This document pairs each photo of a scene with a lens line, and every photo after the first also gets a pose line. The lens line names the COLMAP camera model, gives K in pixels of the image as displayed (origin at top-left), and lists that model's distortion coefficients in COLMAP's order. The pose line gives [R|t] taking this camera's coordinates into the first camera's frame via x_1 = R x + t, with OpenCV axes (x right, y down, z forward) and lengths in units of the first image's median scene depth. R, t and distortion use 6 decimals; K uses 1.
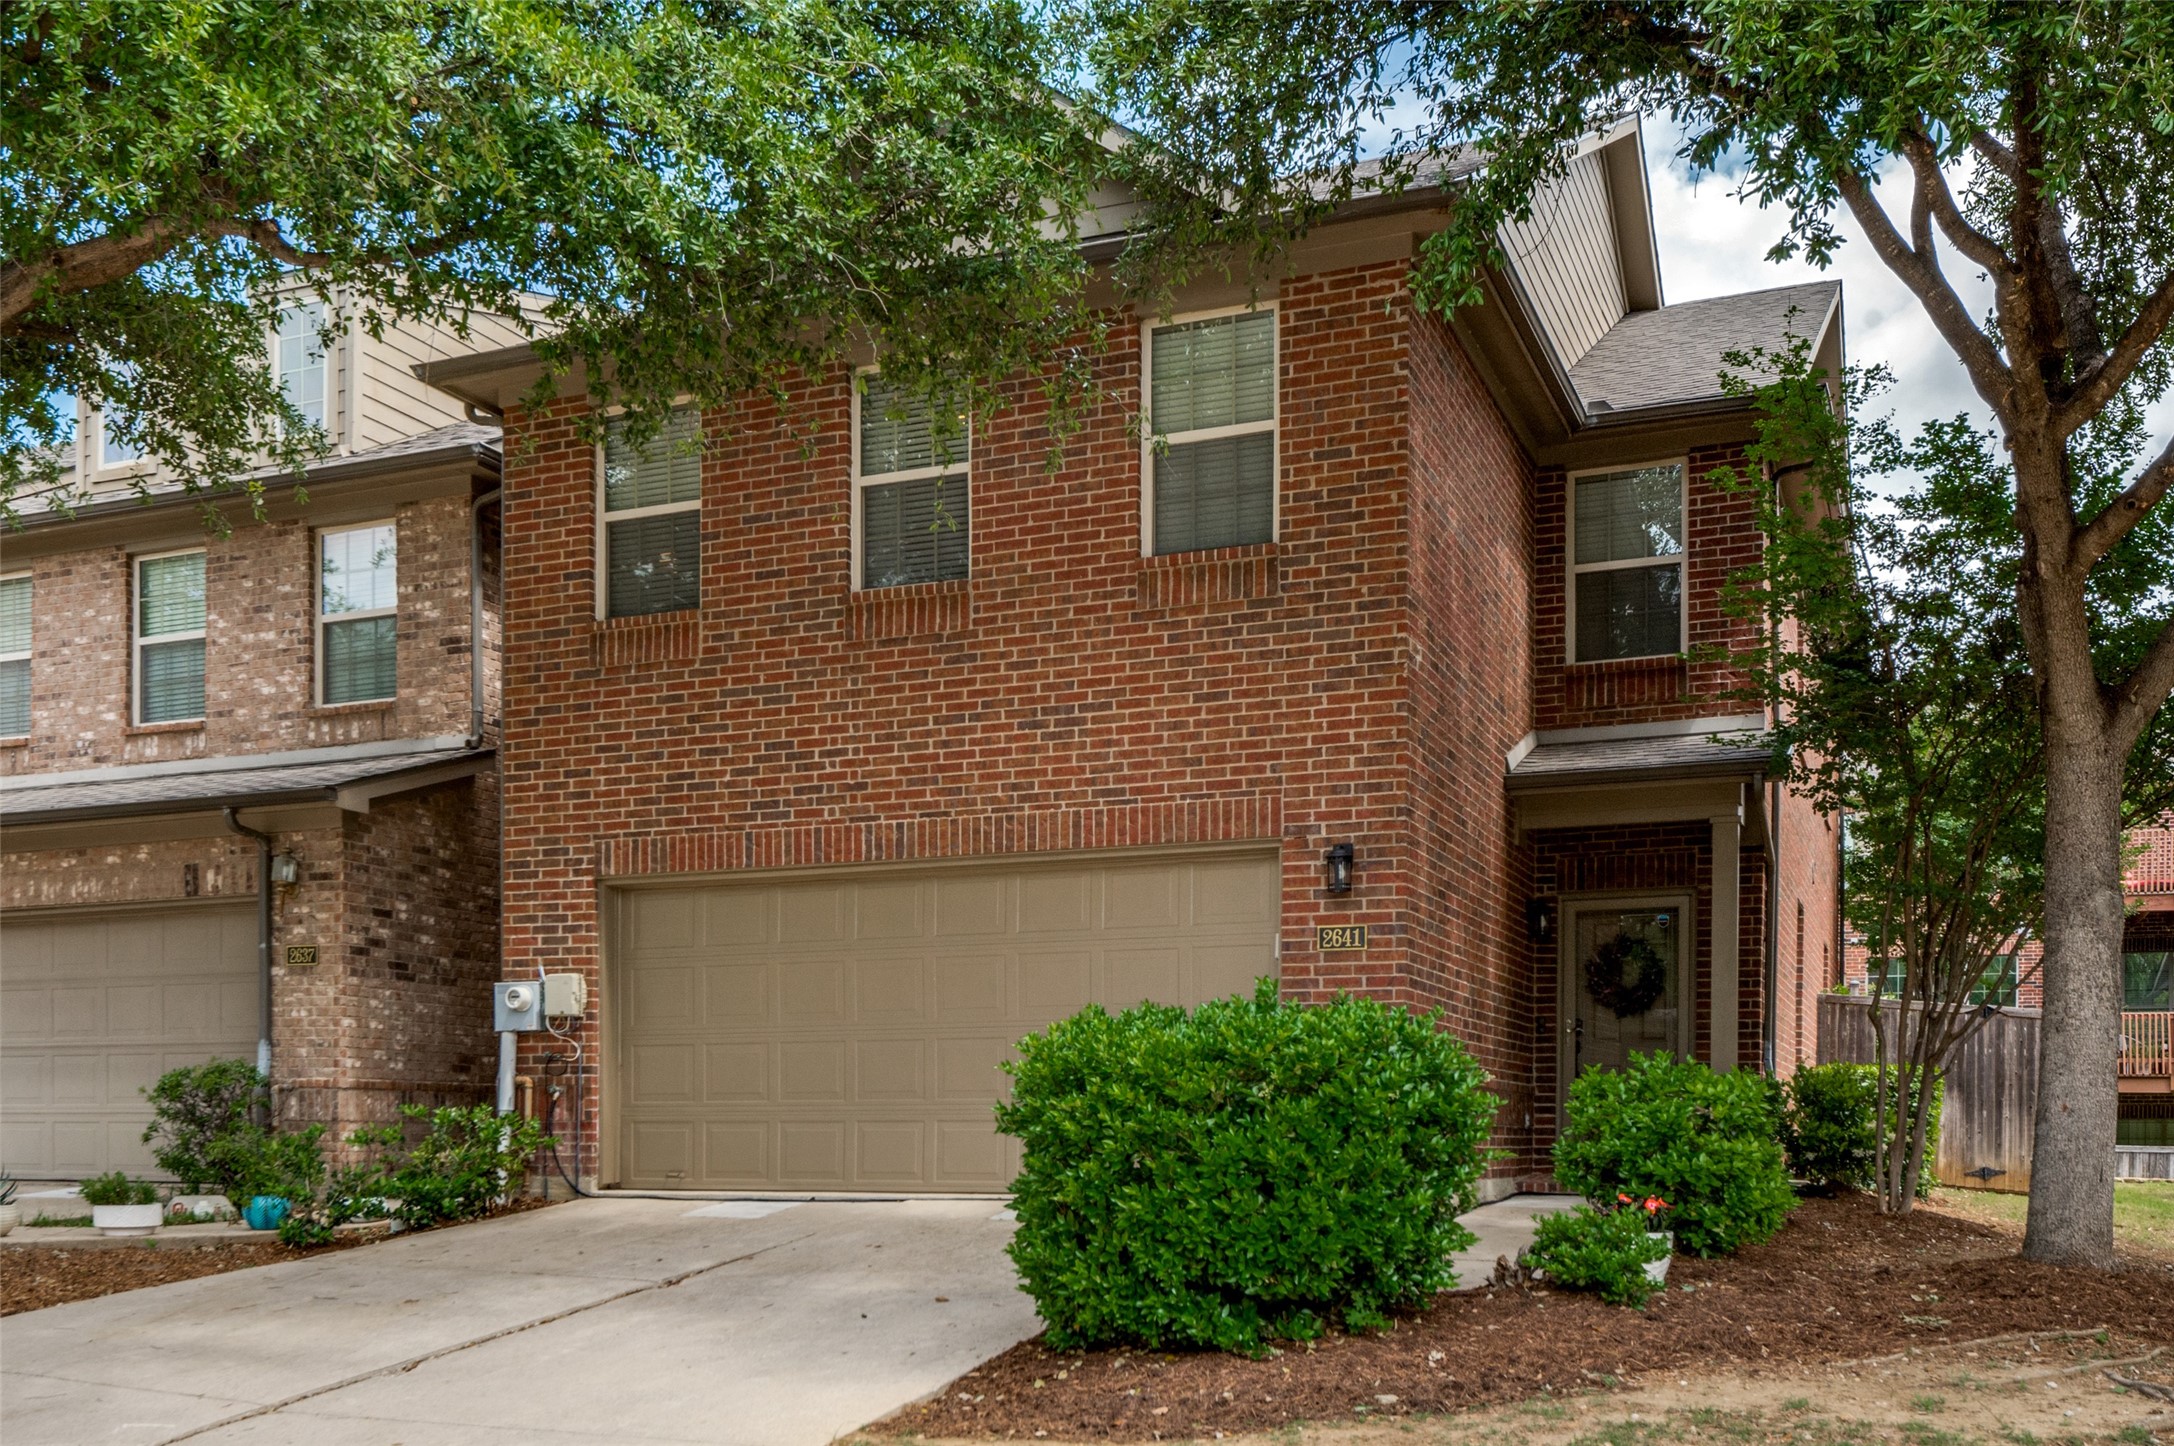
lens RADIAL K [[1626.5, 0, 1100.1], [0, 1626.5, 858.9], [0, 0, 1]] dist [-0.002664, -0.002771]
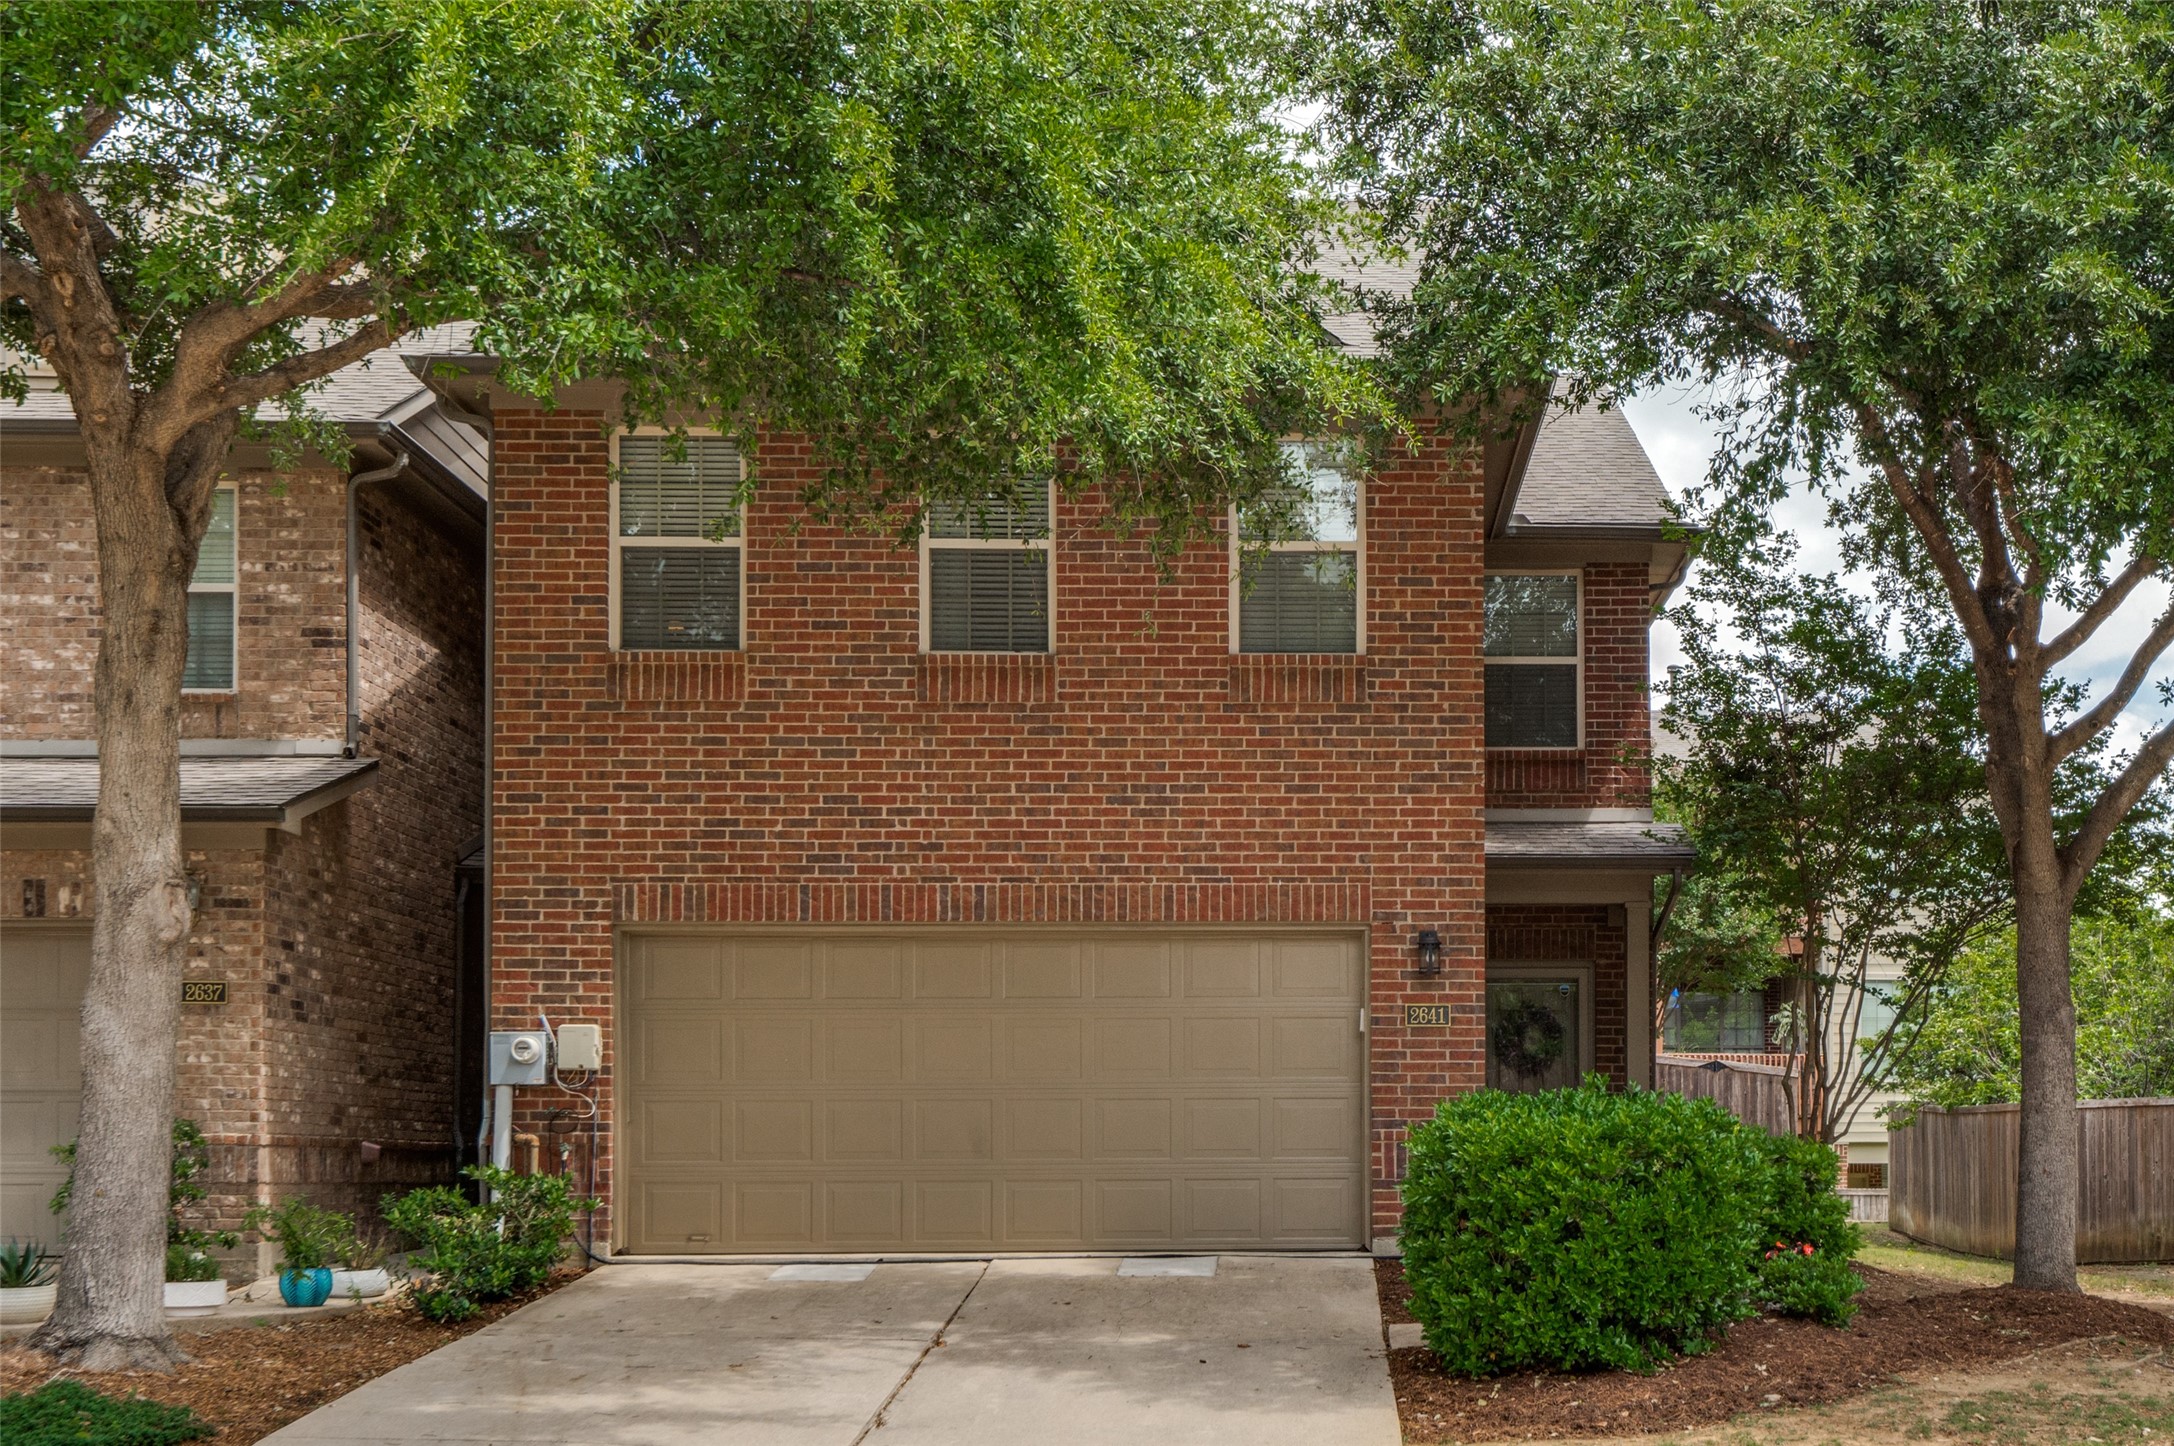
lens RADIAL K [[1962.8, 0, 1085.9], [0, 1962.8, 719.3], [0, 0, 1]] dist [0.010510, -0.025824]
pose [[0.948488, 0.066037, 0.309855, -0.449647], [-0.047334, 0.996596, -0.067503, -0.046497], [-0.313258, 0.049359, 0.948385, -0.198938]]
